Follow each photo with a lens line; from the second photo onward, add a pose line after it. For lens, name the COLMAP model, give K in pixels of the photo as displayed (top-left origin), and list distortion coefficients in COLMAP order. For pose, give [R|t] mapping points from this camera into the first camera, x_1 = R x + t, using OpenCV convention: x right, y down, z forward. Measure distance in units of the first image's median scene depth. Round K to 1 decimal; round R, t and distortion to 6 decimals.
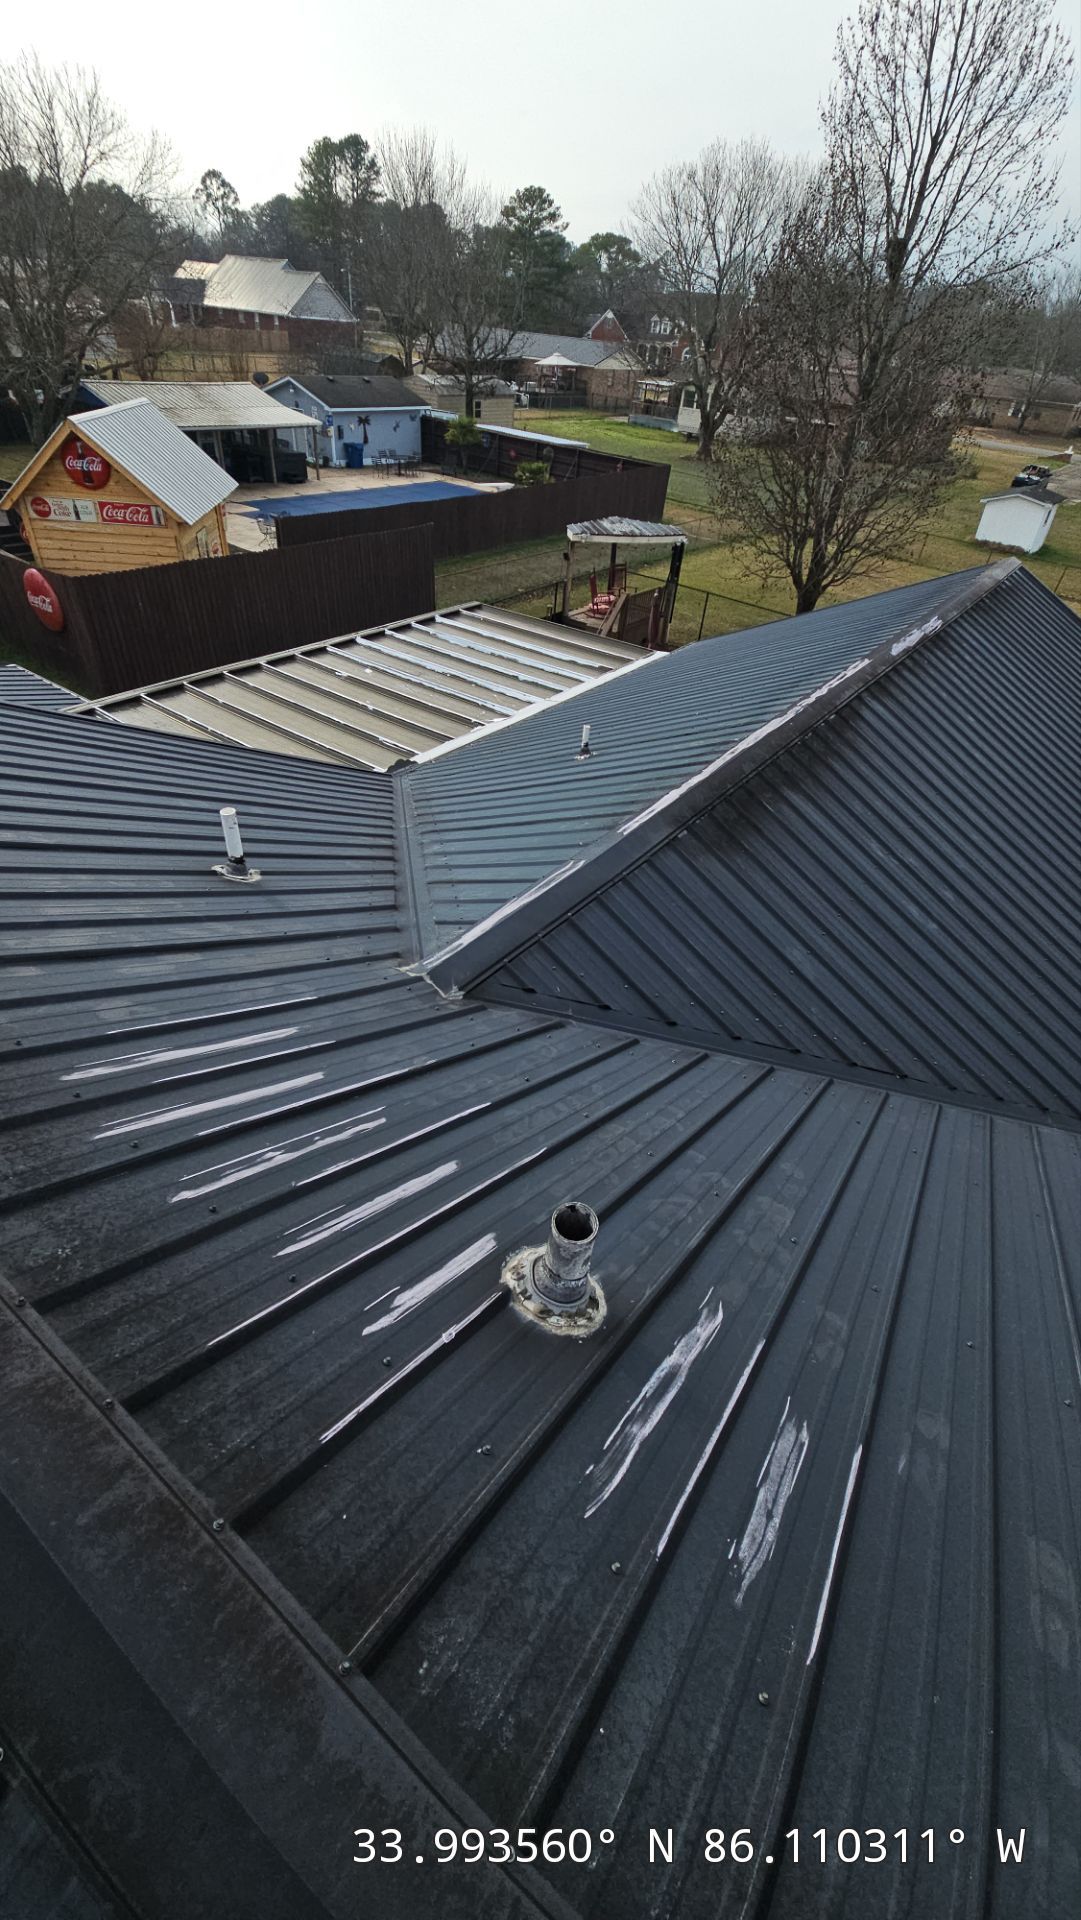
lens RADIAL K [[784.3, 0, 531.0], [0, 784.3, 966.1], [0, 0, 1]] dist [0.012561, -0.007007]
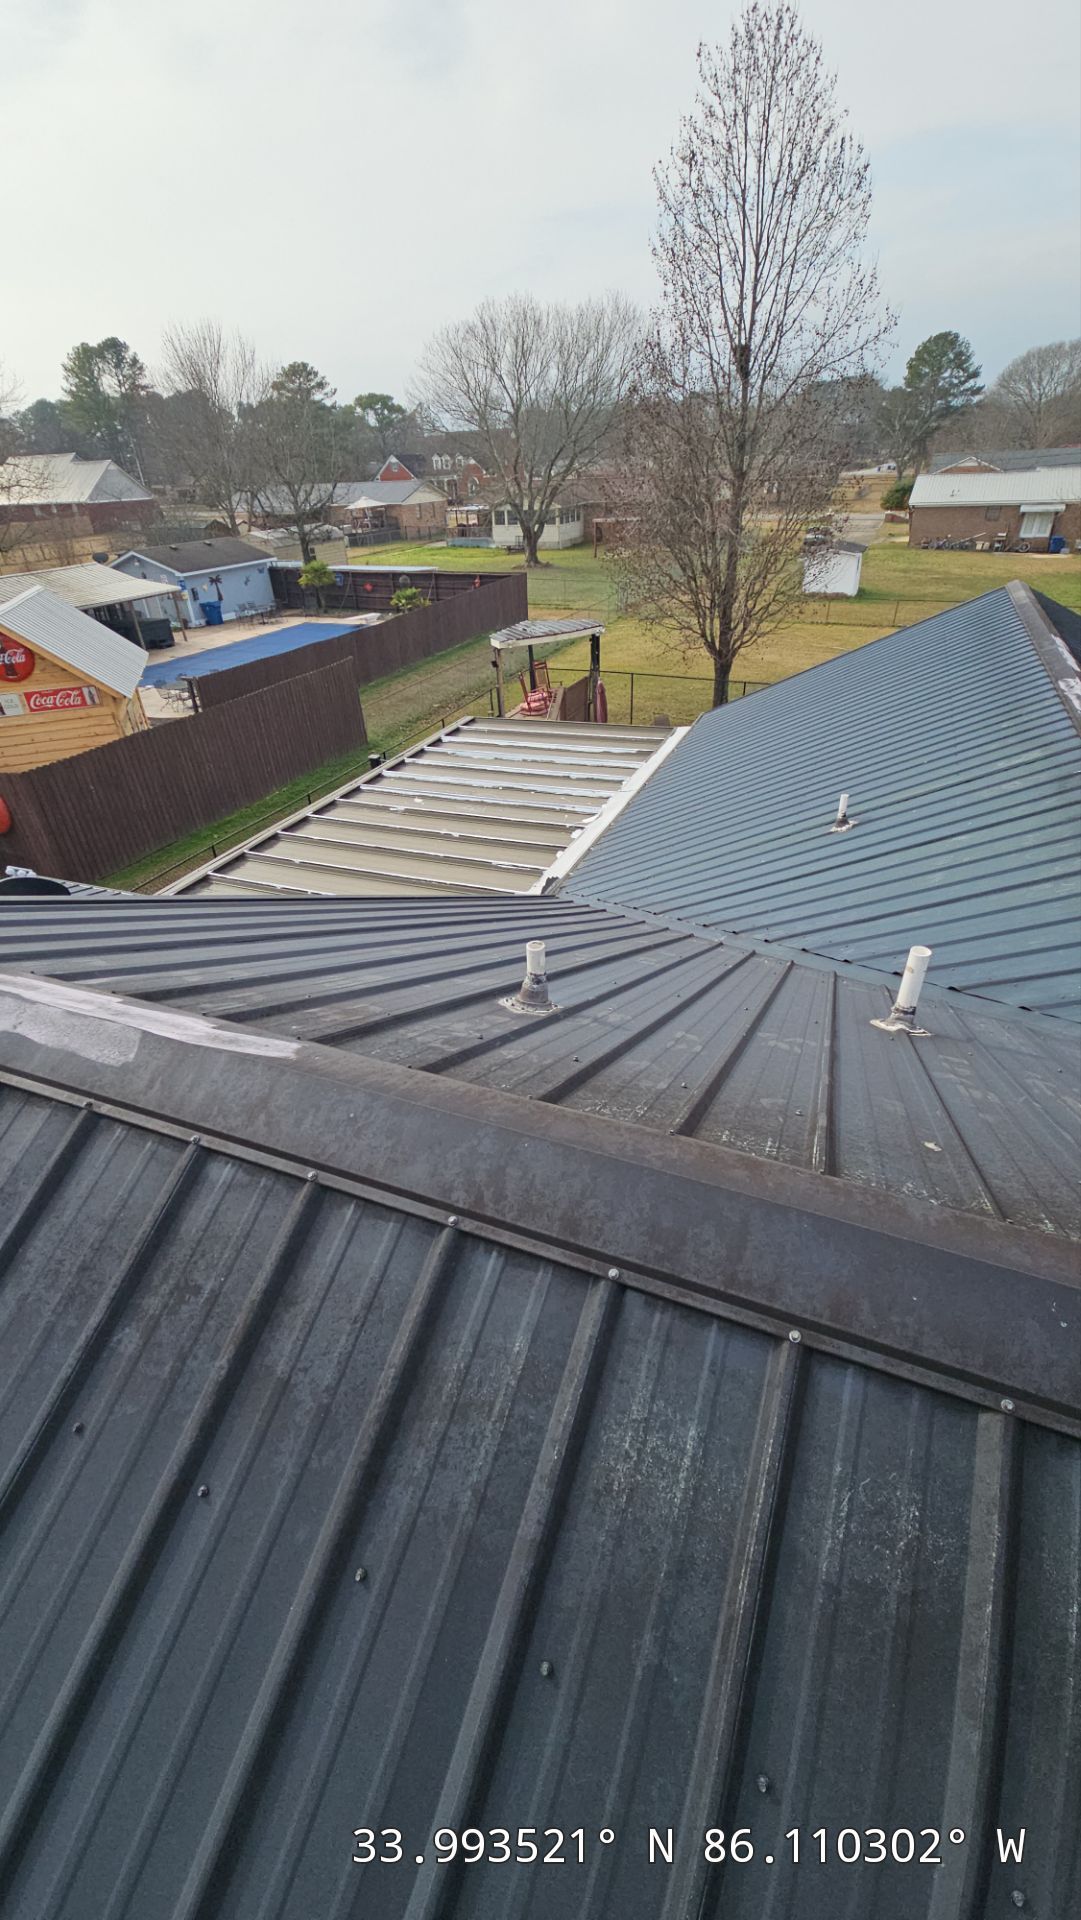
lens RADIAL K [[784.3, 0, 523.8], [0, 784.3, 966.9], [0, 0, 1]] dist [0.012561, -0.007007]
pose [[0.965542, -0.222354, 0.135228, -0.601783], [0.236584, 0.966437, -0.100133, -0.135019], [-0.108425, 0.128676, 0.985742, 0.189040]]
